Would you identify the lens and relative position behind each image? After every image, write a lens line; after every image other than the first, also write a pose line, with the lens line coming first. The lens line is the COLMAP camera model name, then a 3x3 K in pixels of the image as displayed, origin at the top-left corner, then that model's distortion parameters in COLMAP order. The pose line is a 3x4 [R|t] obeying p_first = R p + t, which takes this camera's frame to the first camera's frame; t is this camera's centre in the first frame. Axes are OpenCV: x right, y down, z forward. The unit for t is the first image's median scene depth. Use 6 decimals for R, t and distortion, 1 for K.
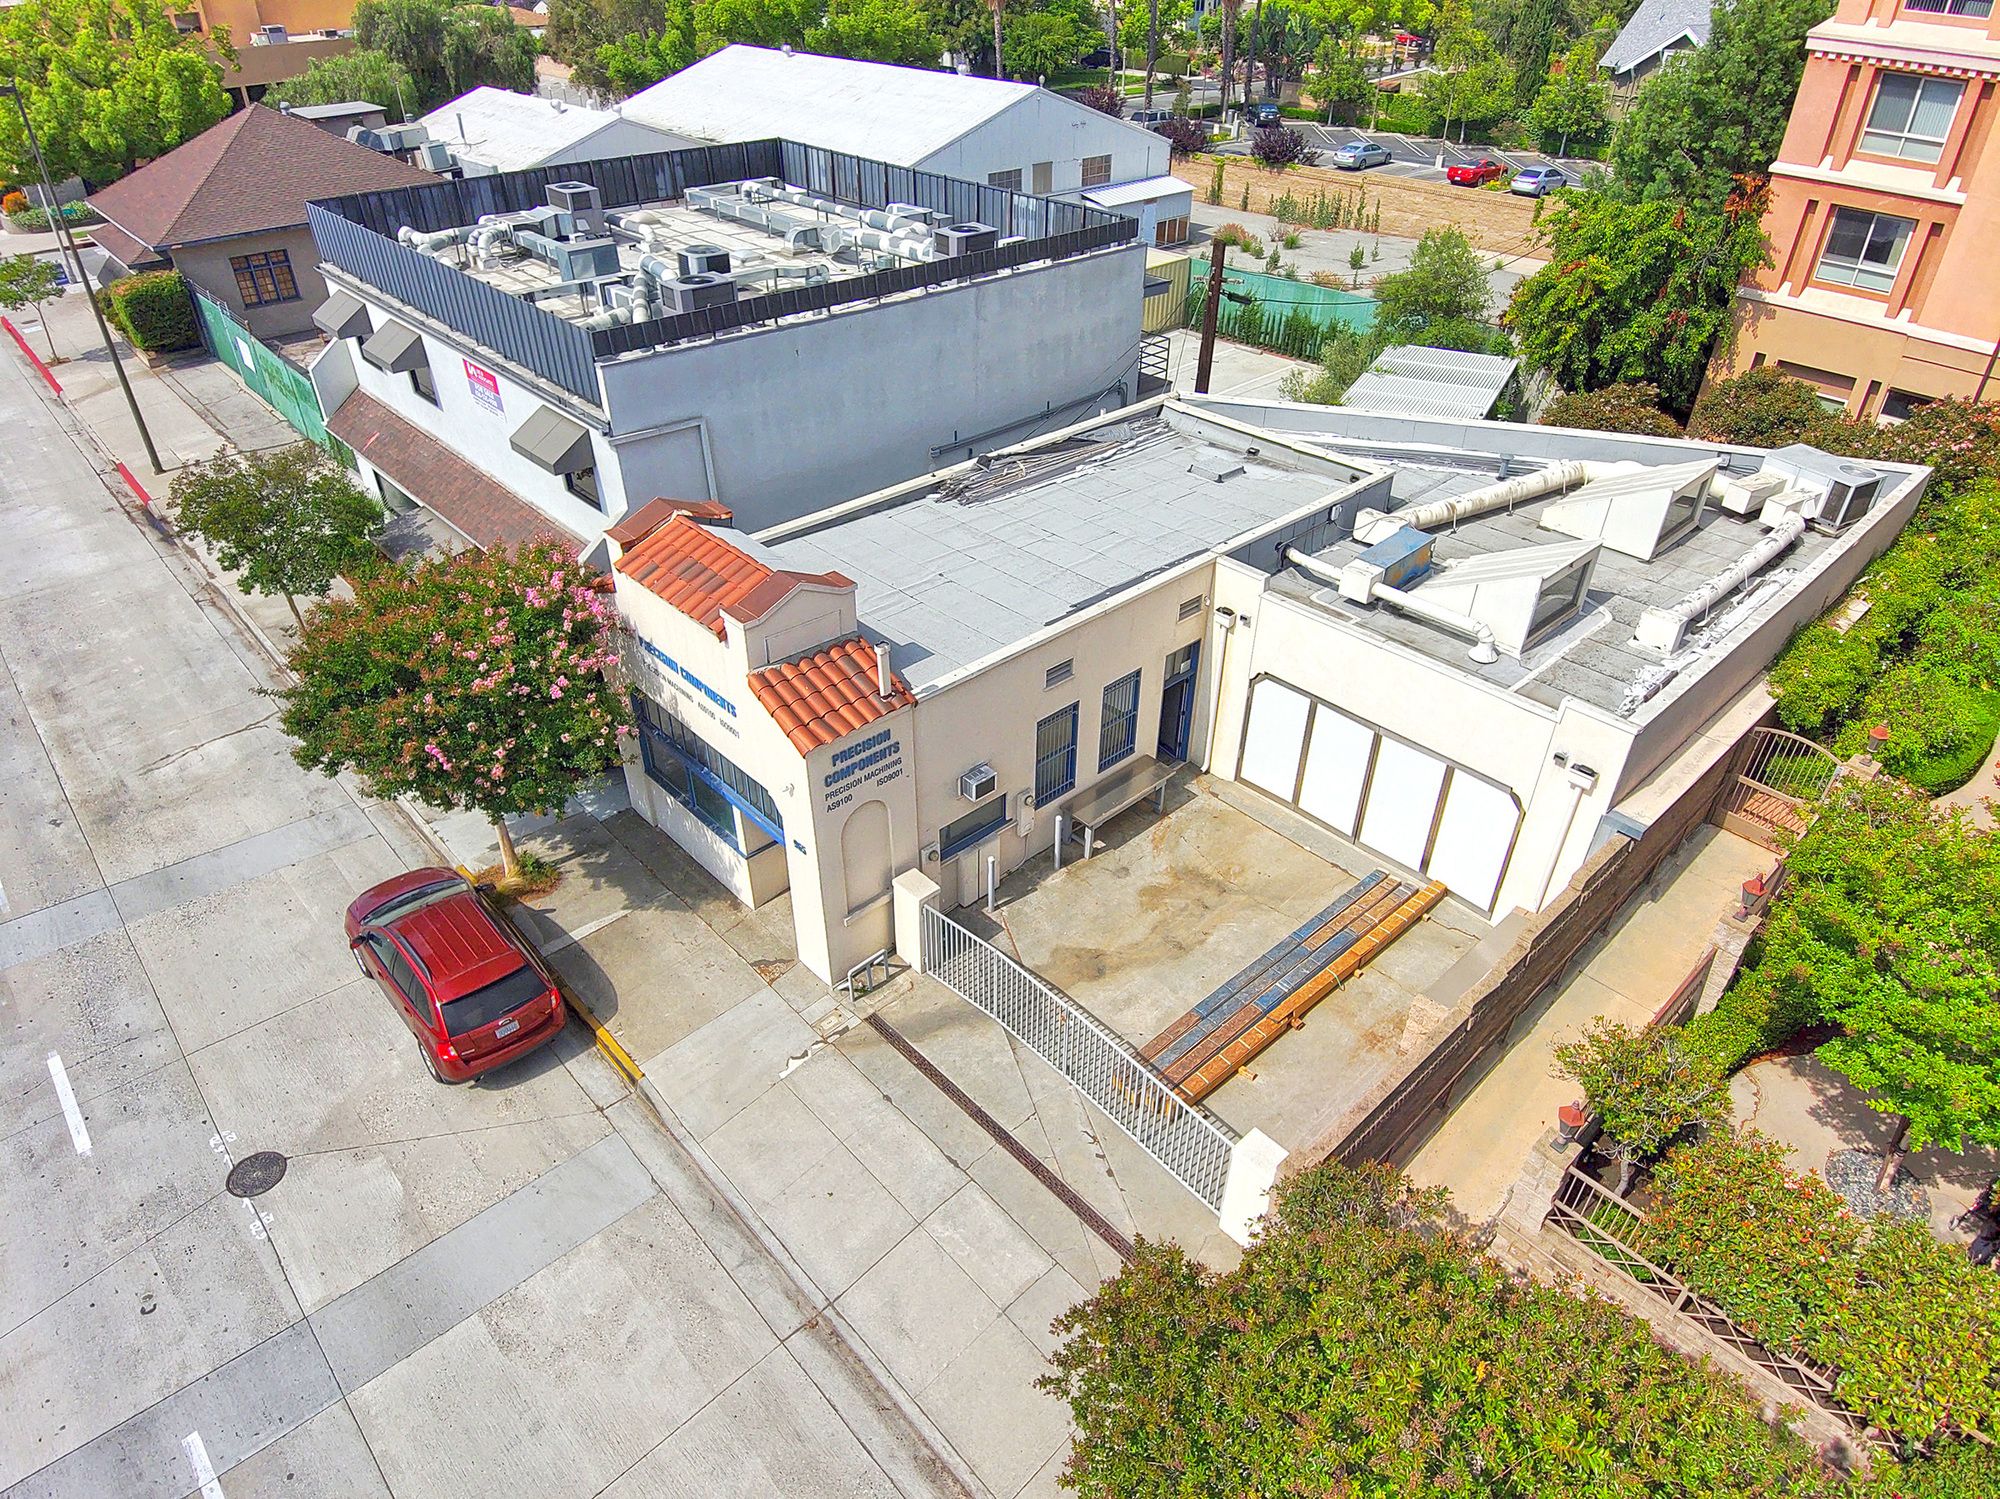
lens RADIAL K [[1185.5, 0, 991.0], [0, 1185.5, 746.7], [0, 0, 1]] dist [0.086102, -0.100700]
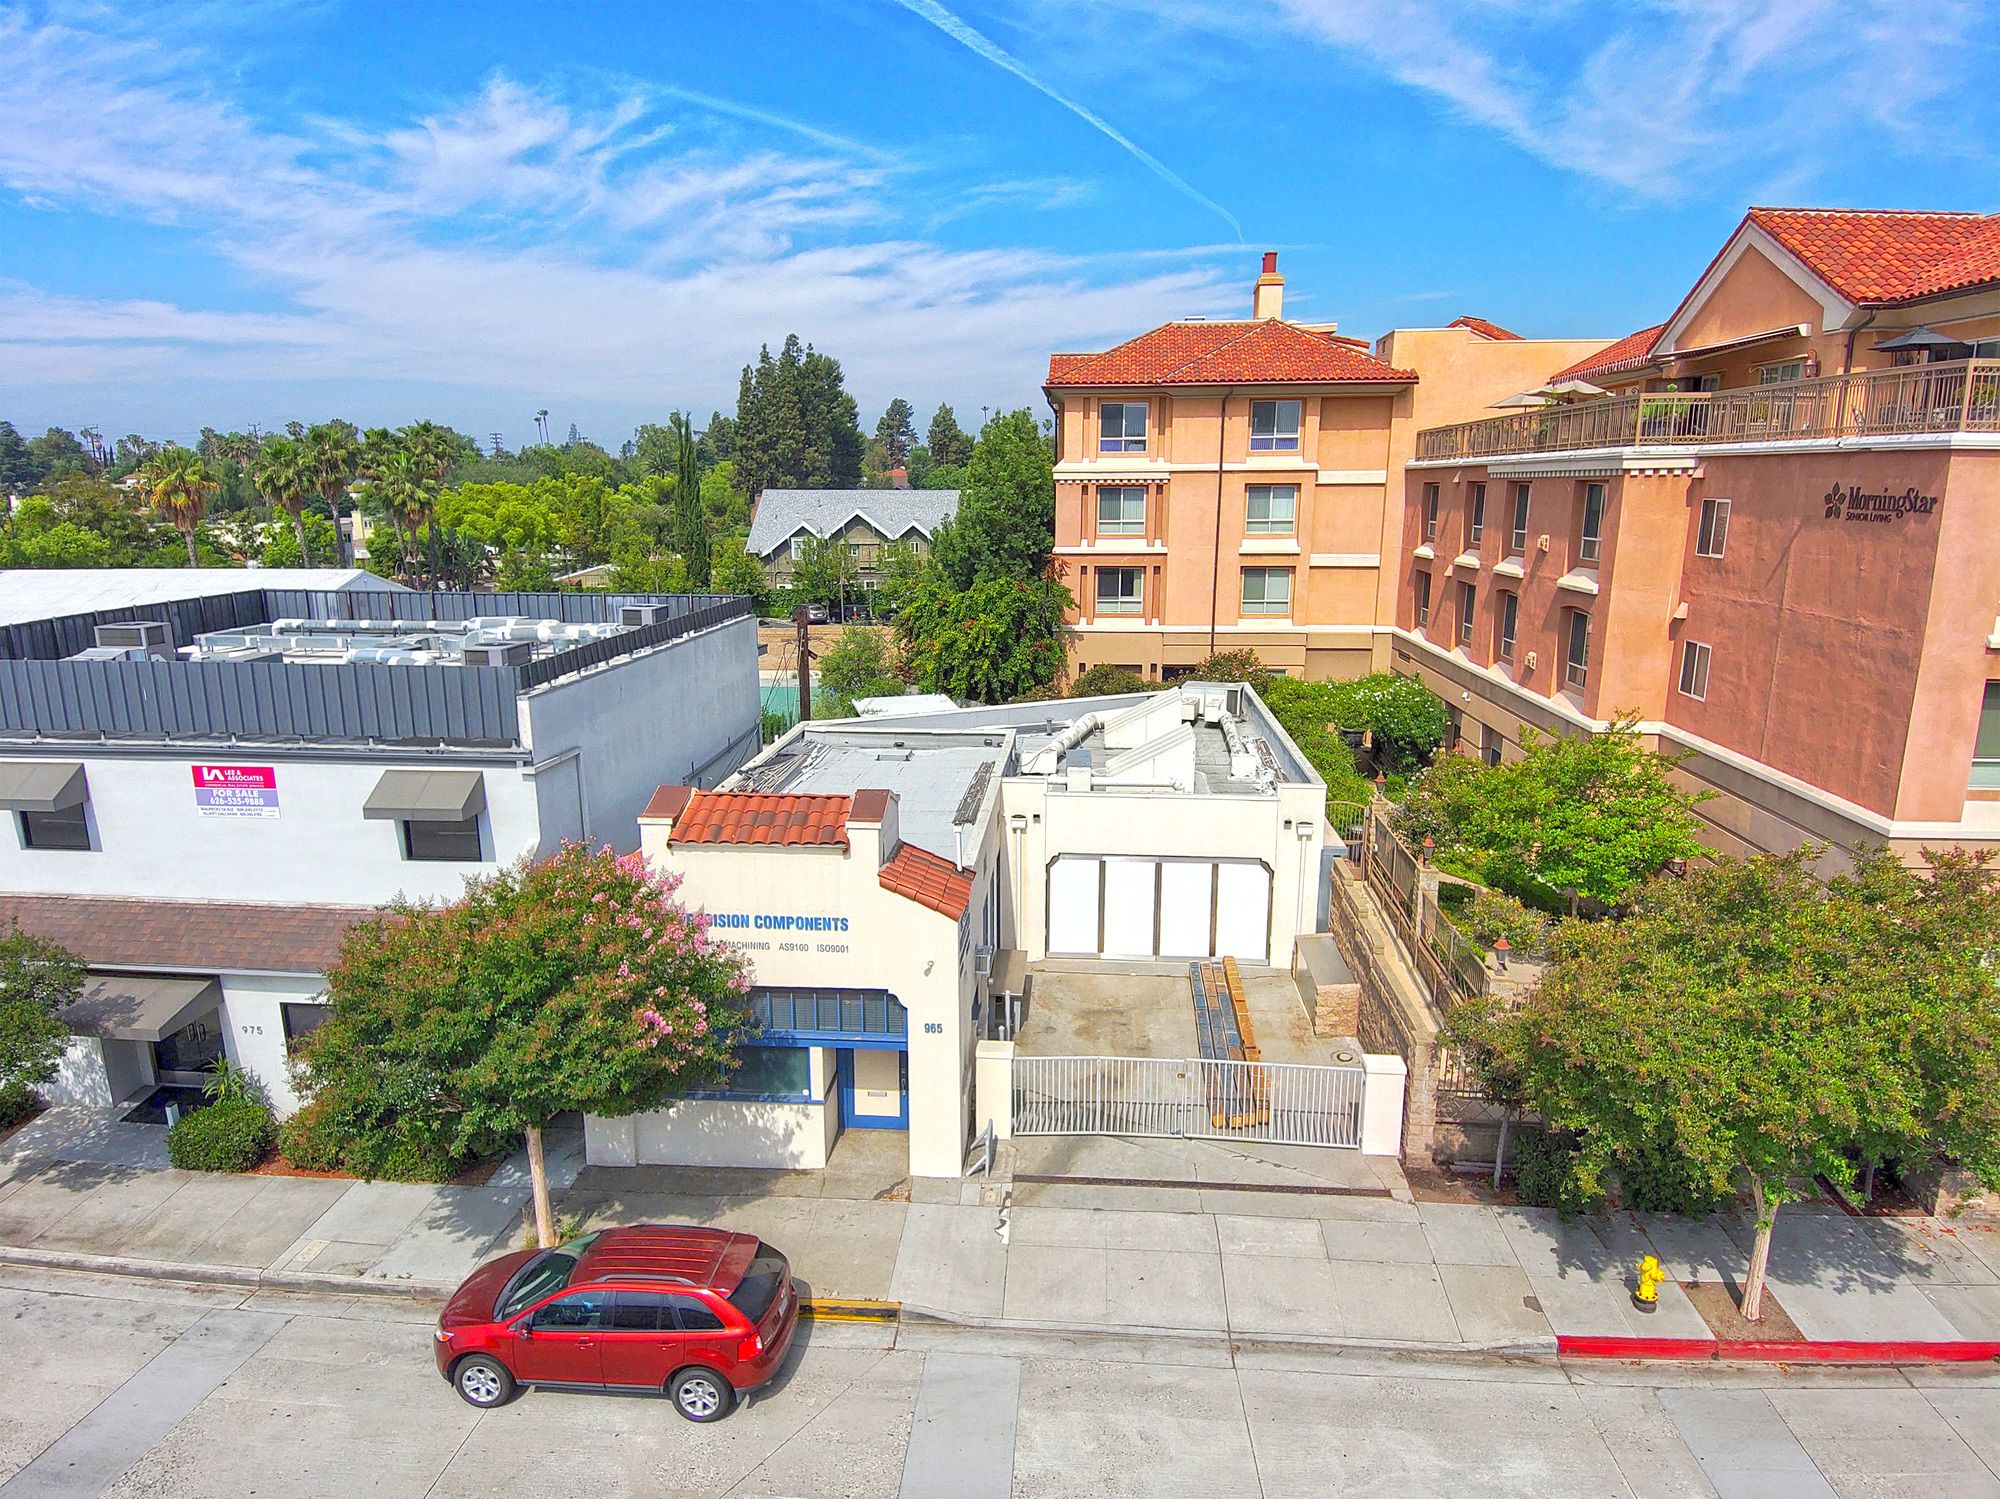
lens RADIAL K [[1185.5, 0, 991.0], [0, 1185.5, 746.7], [0, 0, 1]] dist [0.086102, -0.100700]
pose [[0.737425, -0.151956, 0.658114, -0.653455], [0.392995, 0.888980, -0.235094, 0.108547], [-0.549326, 0.431999, 0.715274, 0.059729]]
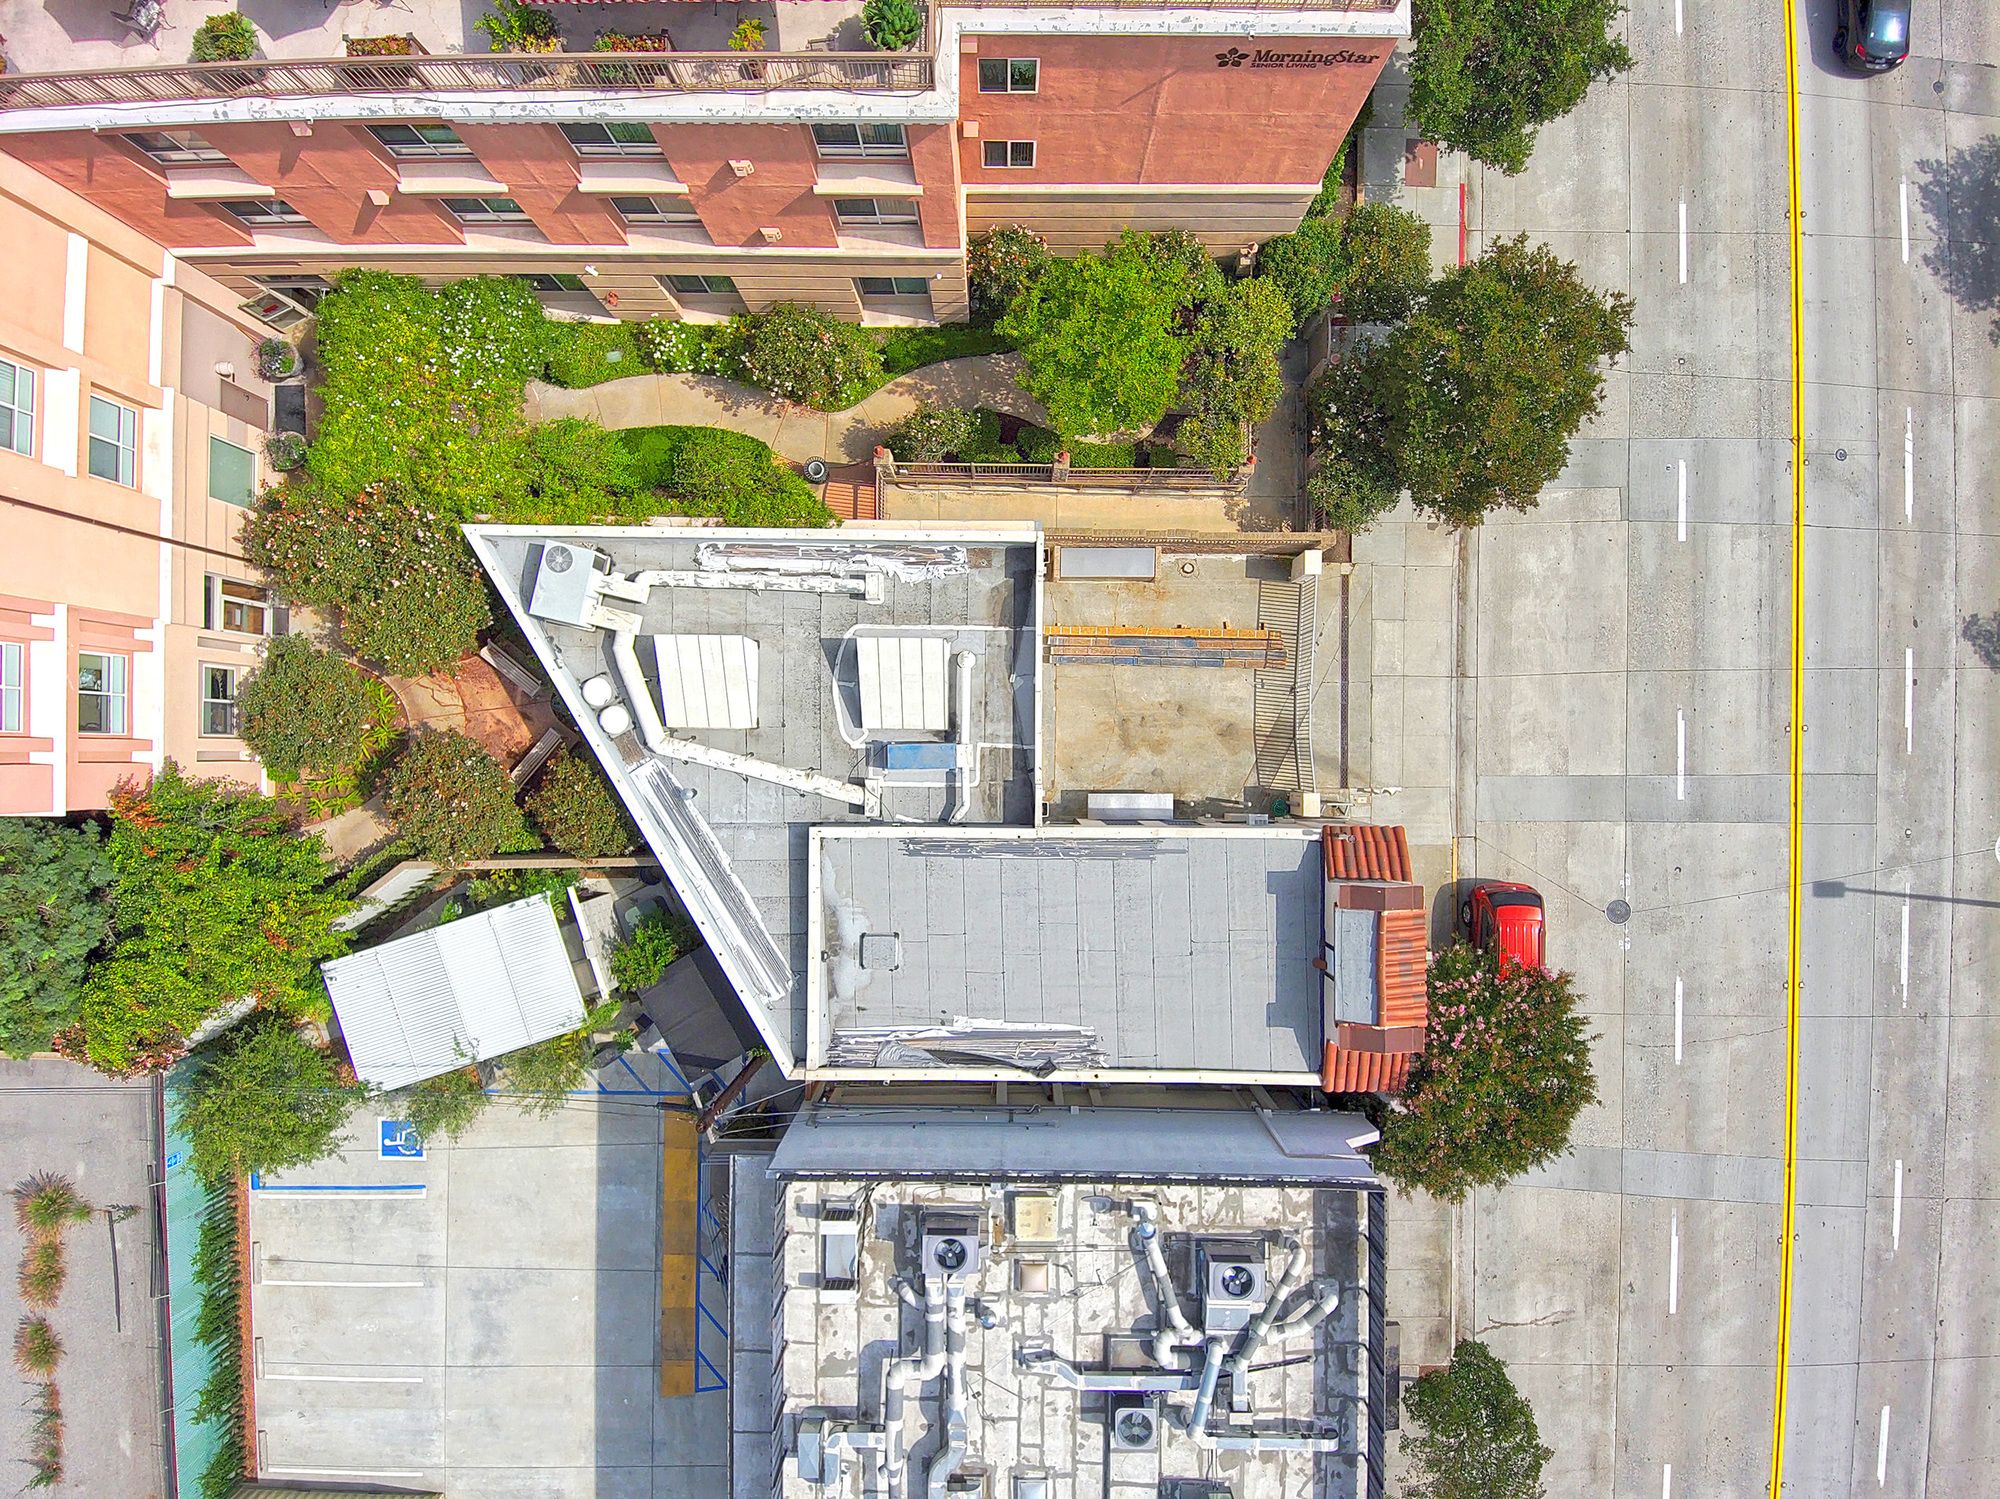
lens RADIAL K [[1185.5, 0, 991.0], [0, 1185.5, 746.7], [0, 0, 1]] dist [0.086102, -0.100700]
pose [[-0.733396, -0.679800, 0.001630, 0.293583], [0.392112, -0.421064, 0.817896, -1.269887], [-0.555319, 0.600480, 0.575364, 0.165671]]
